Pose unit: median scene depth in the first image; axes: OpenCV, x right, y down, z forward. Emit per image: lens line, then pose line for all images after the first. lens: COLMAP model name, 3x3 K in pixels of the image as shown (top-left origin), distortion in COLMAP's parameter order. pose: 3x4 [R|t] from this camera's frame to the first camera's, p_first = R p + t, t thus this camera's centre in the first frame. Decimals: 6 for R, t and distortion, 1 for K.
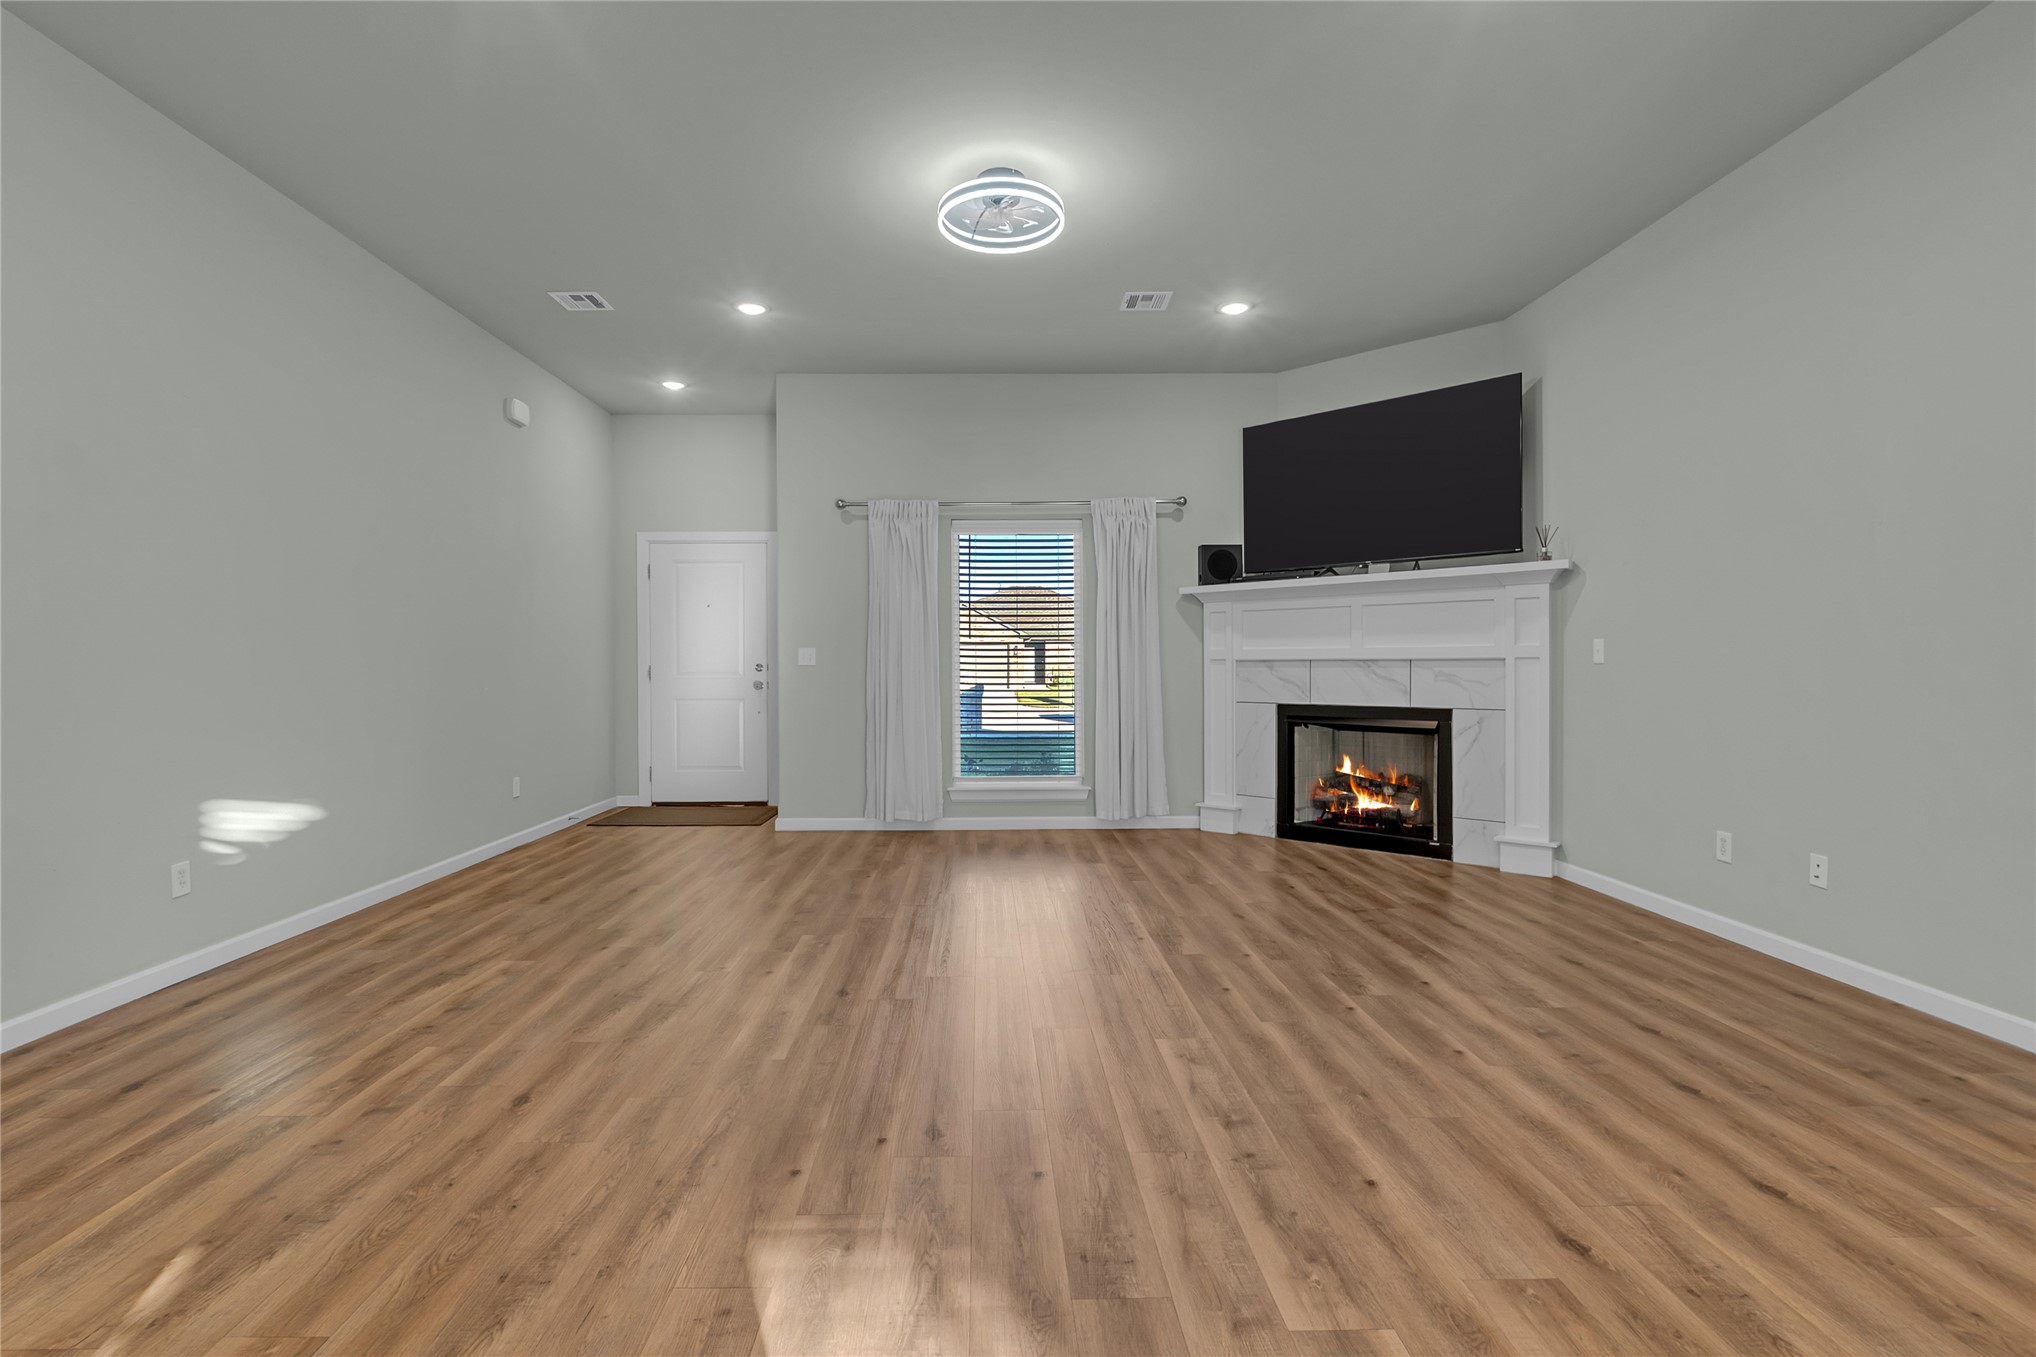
lens RADIAL K [[940.7, 0, 976.5], [0, 940.7, 672.8], [0, 0, 1]] dist [-0.015407, 0.000153]
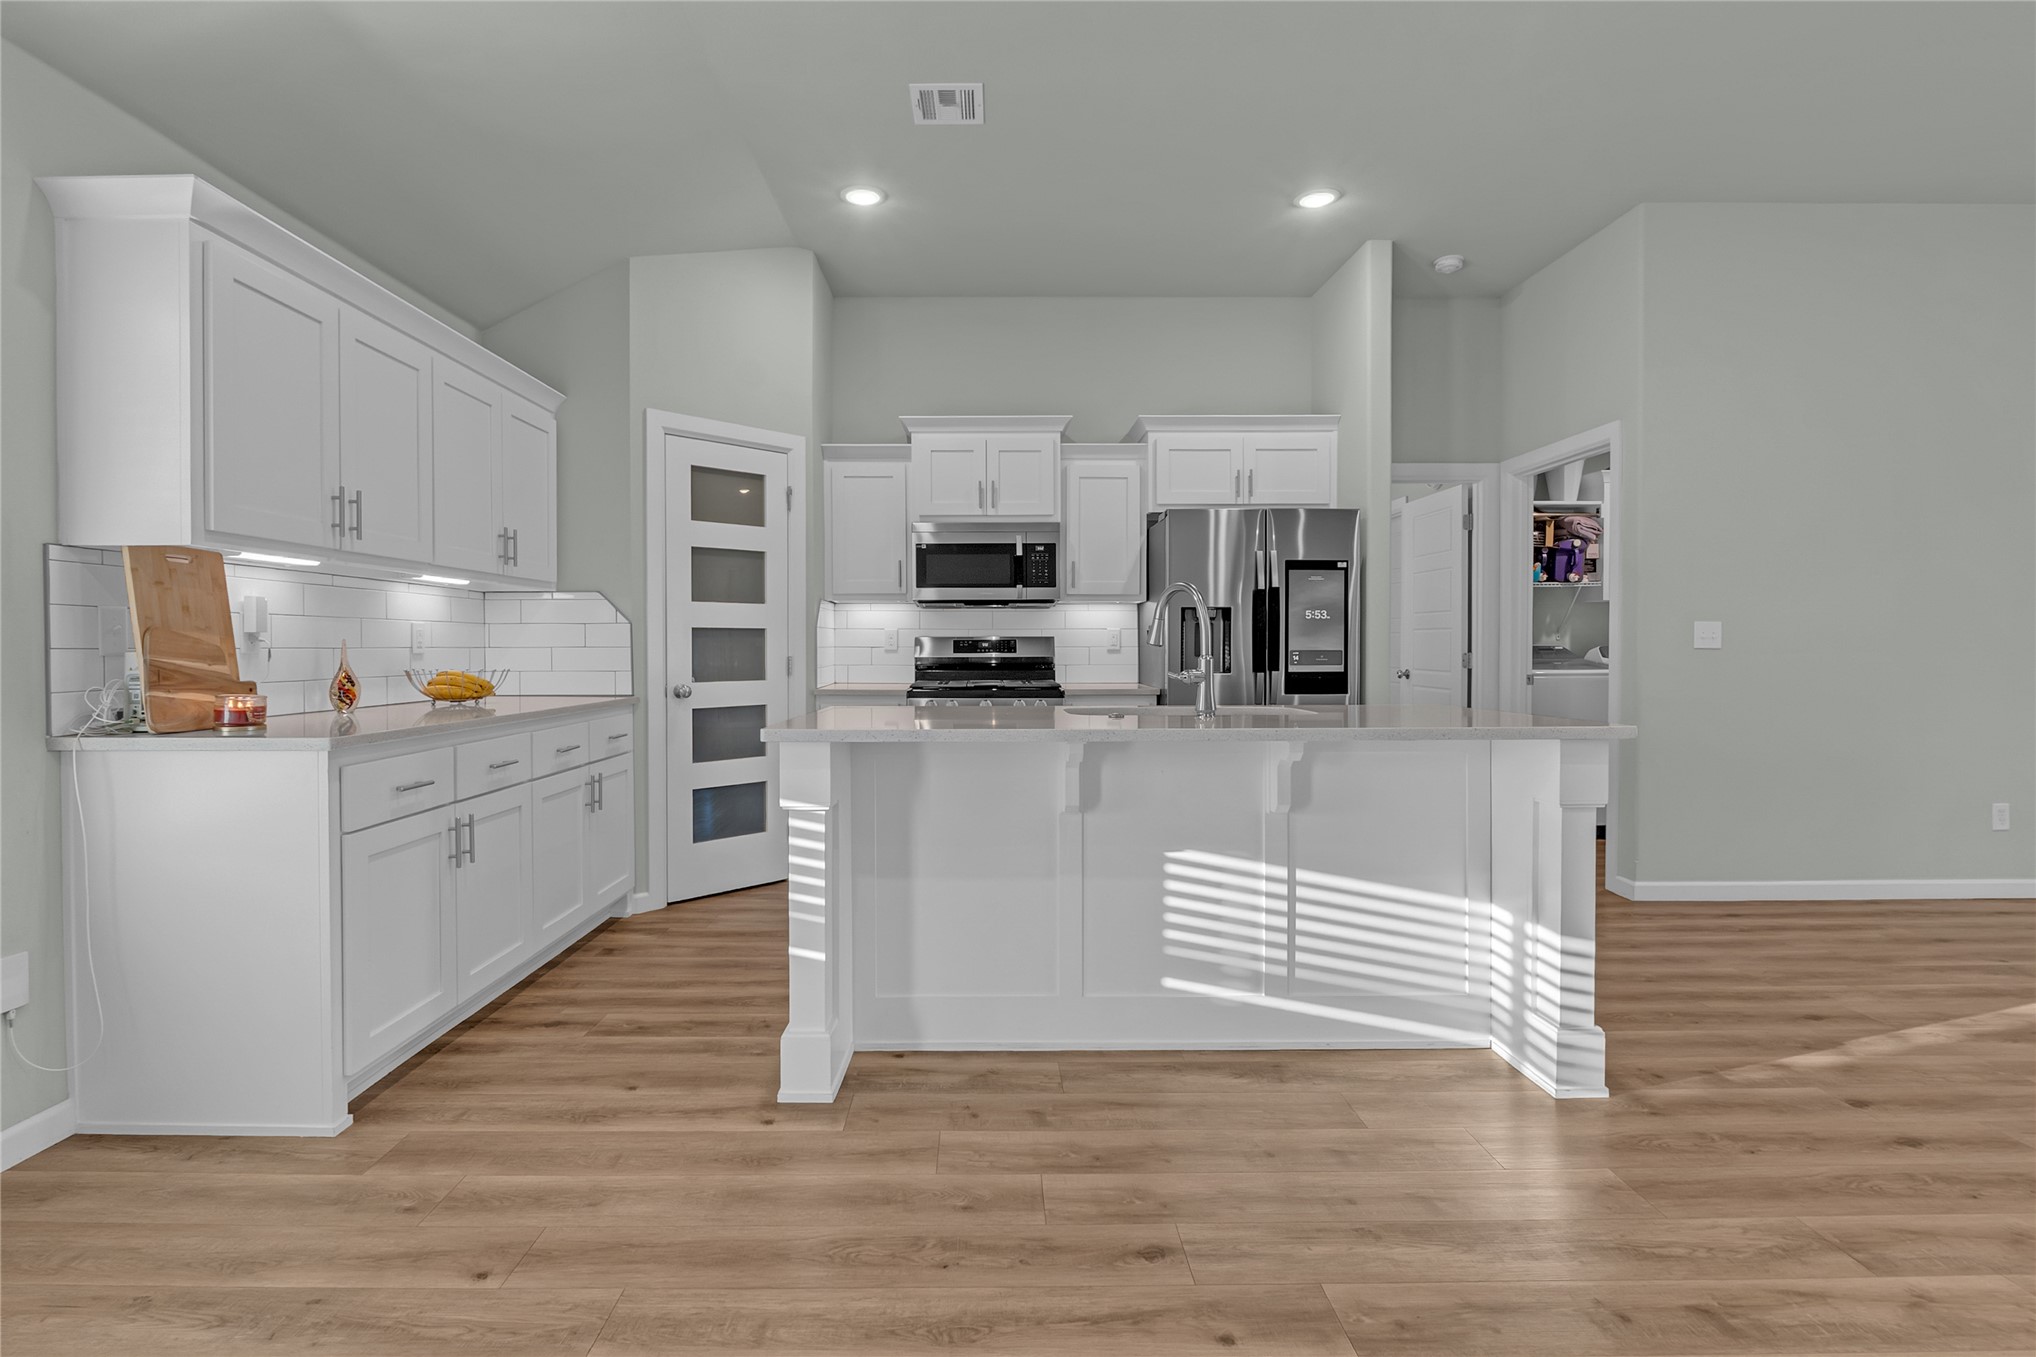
lens RADIAL K [[935.3, 0, 1025.1], [0, 935.3, 657.9], [0, 0, 1]] dist [-0.008407, 0.000404]
pose [[0.011718, 0.015472, -0.999812, 0.228434], [-0.010727, 0.999825, 0.015346, 0.002018], [0.999874, 0.010545, 0.011882, -0.201581]]
